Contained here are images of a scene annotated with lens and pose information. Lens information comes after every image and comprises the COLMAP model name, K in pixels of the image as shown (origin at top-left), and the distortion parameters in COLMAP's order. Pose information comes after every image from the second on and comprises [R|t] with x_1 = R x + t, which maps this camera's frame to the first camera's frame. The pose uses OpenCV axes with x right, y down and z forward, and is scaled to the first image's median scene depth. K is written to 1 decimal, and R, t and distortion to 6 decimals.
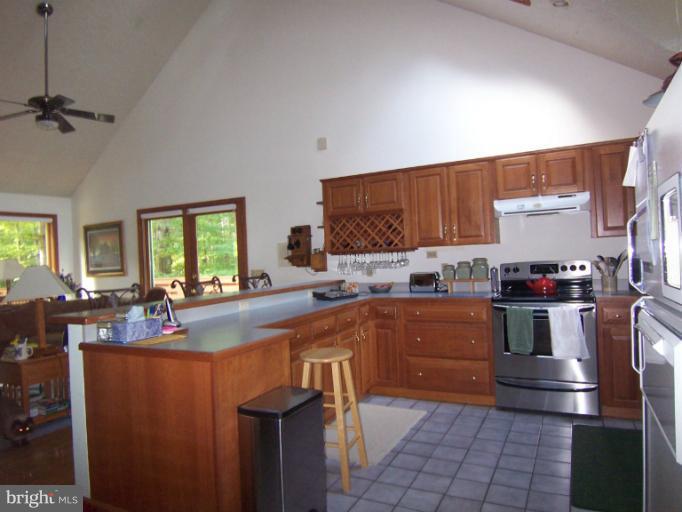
lens RADIAL K [[462.8, 0, 336.6], [0, 462.8, 256.1], [0, 0, 1]] dist [0.030690, -0.072304]
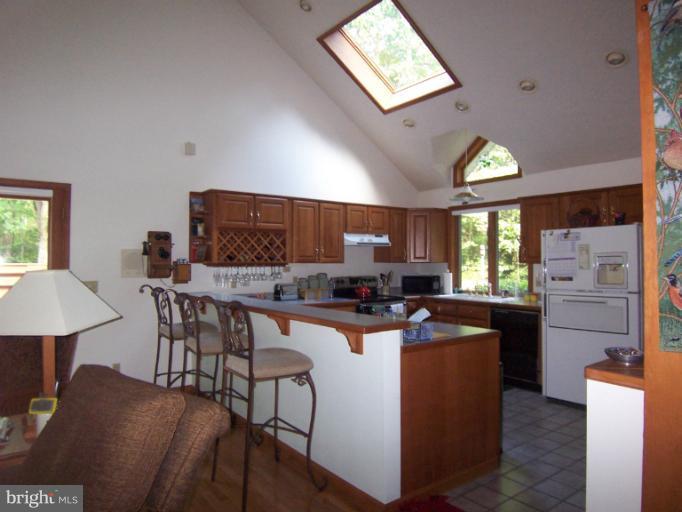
lens RADIAL K [[462.8, 0, 336.6], [0, 462.8, 256.1], [0, 0, 1]] dist [0.030690, -0.072304]
pose [[0.432341, 0.059893, 0.899719, -0.825716], [-0.018953, 0.998175, -0.057340, 0.029025], [-0.901511, 0.007738, 0.432688, 0.353098]]
